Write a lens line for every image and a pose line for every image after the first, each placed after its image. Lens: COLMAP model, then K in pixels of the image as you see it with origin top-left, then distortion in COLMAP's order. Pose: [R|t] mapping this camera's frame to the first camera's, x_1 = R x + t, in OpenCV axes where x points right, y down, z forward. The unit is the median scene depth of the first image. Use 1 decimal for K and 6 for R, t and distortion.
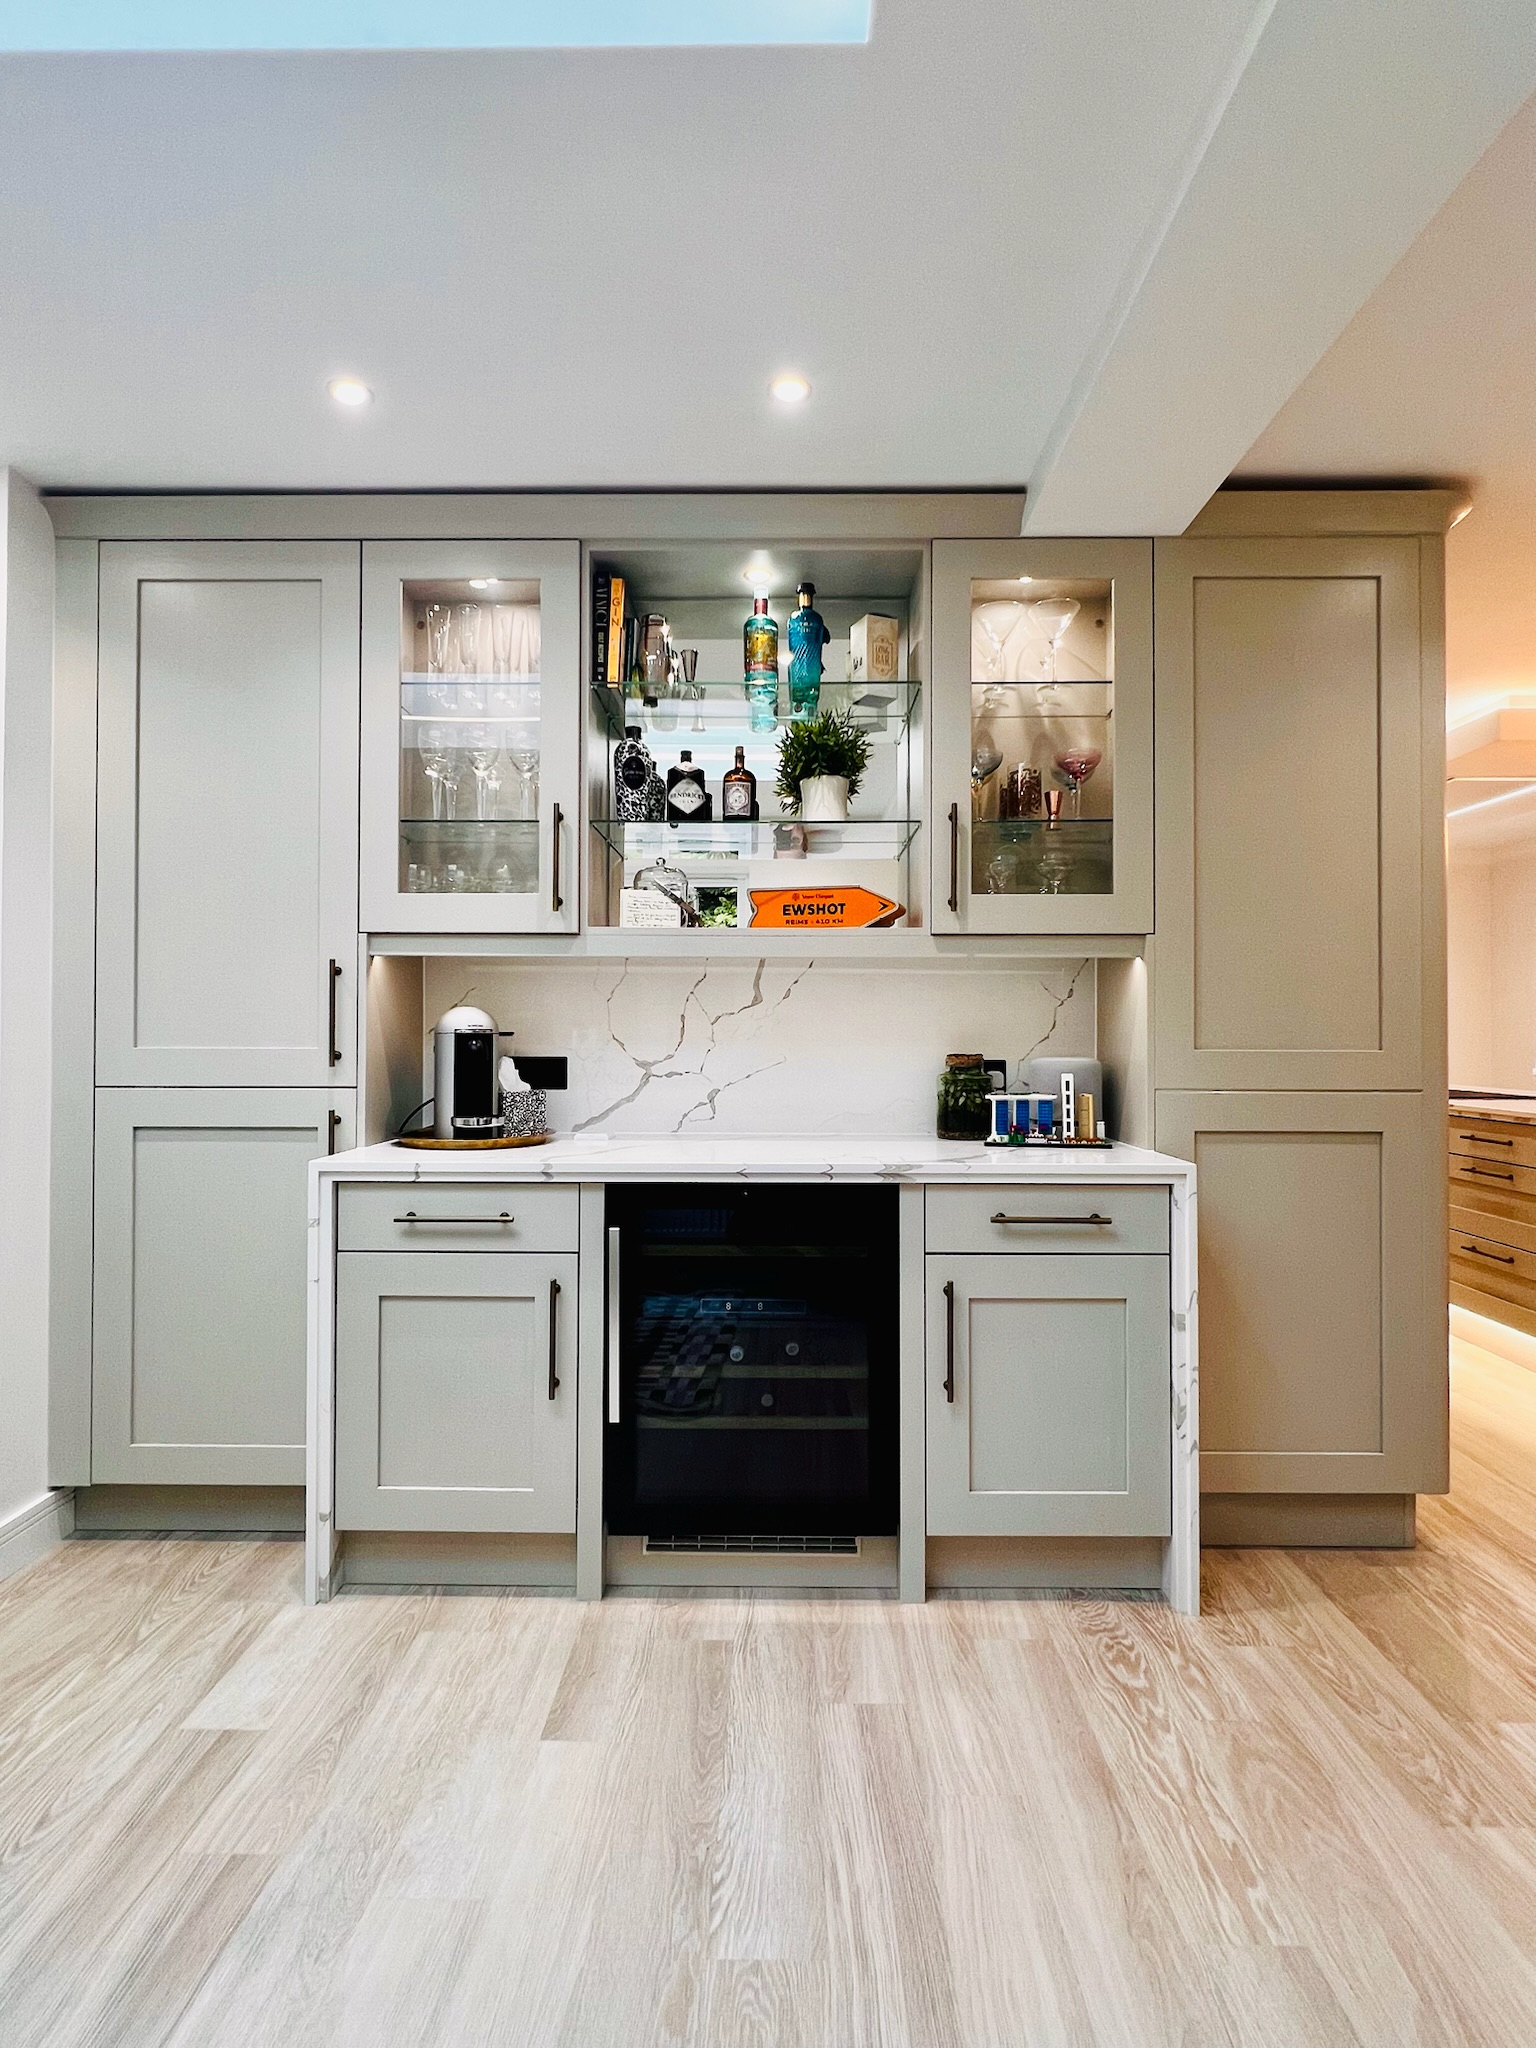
lens RADIAL K [[1014.5, 0, 766.8], [0, 1014.5, 1028.6], [0, 0, 1]] dist [-0.001333, 0.000484]
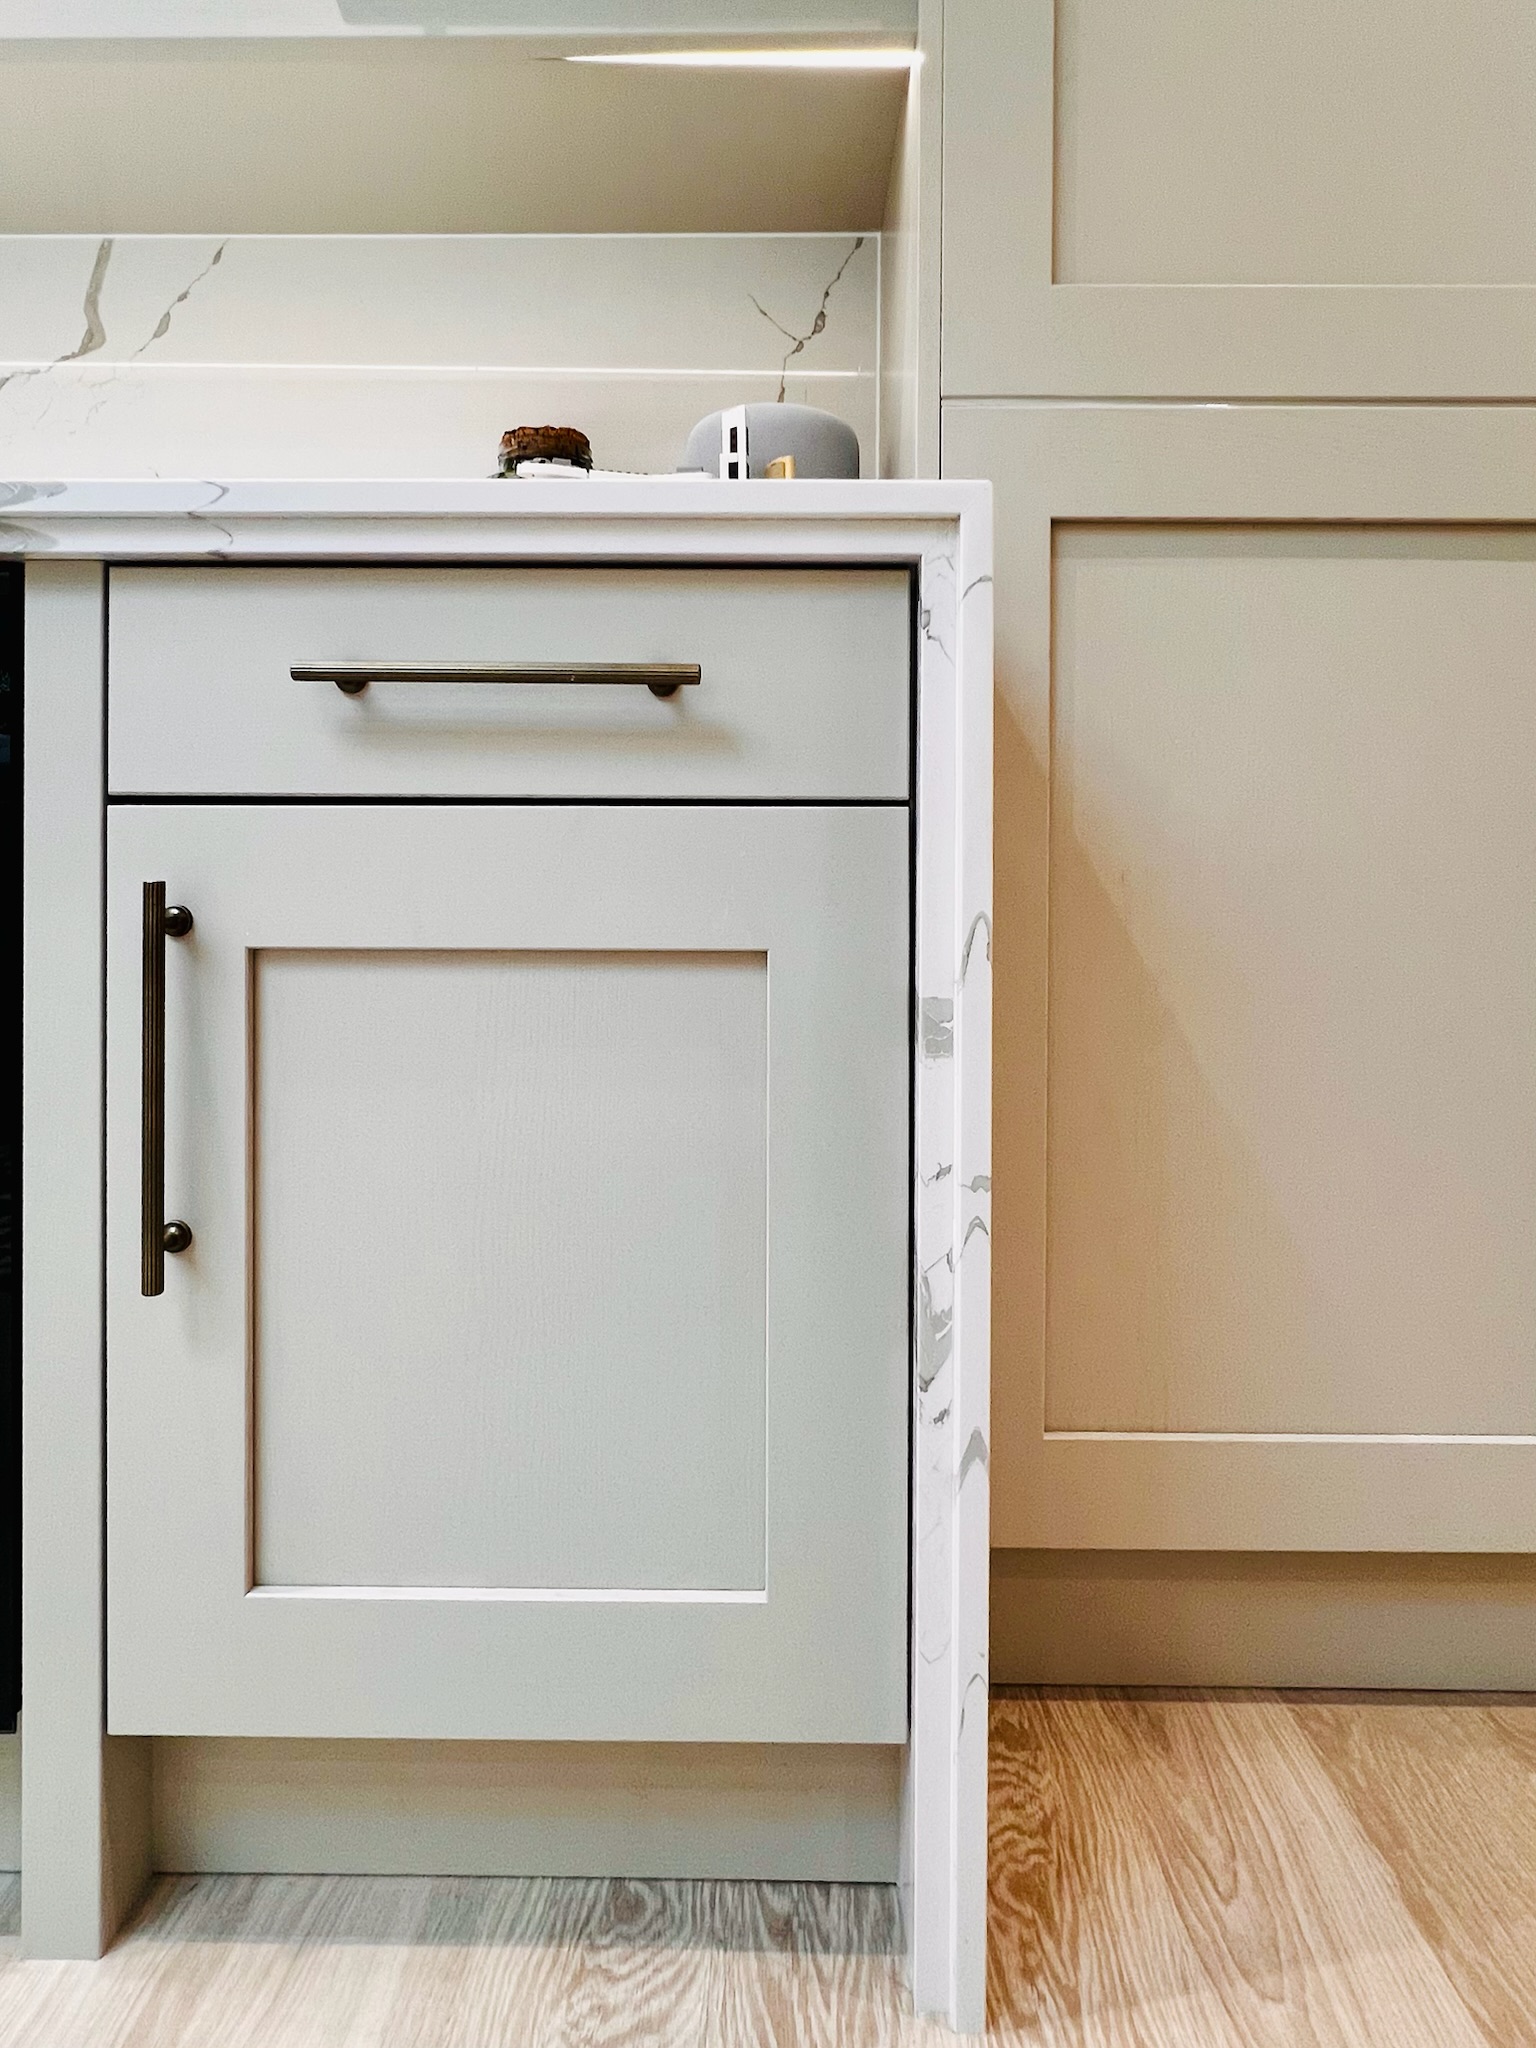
lens RADIAL K [[1014.5, 0, 835.5], [0, 1014.5, 933.1], [0, 0, 1]] dist [-0.001333, 0.000484]
pose [[0.999863, 0.008679, 0.014098, 0.370227], [-0.008768, 0.999942, 0.006296, 0.258128], [-0.014043, -0.006418, 0.999881, 0.699151]]
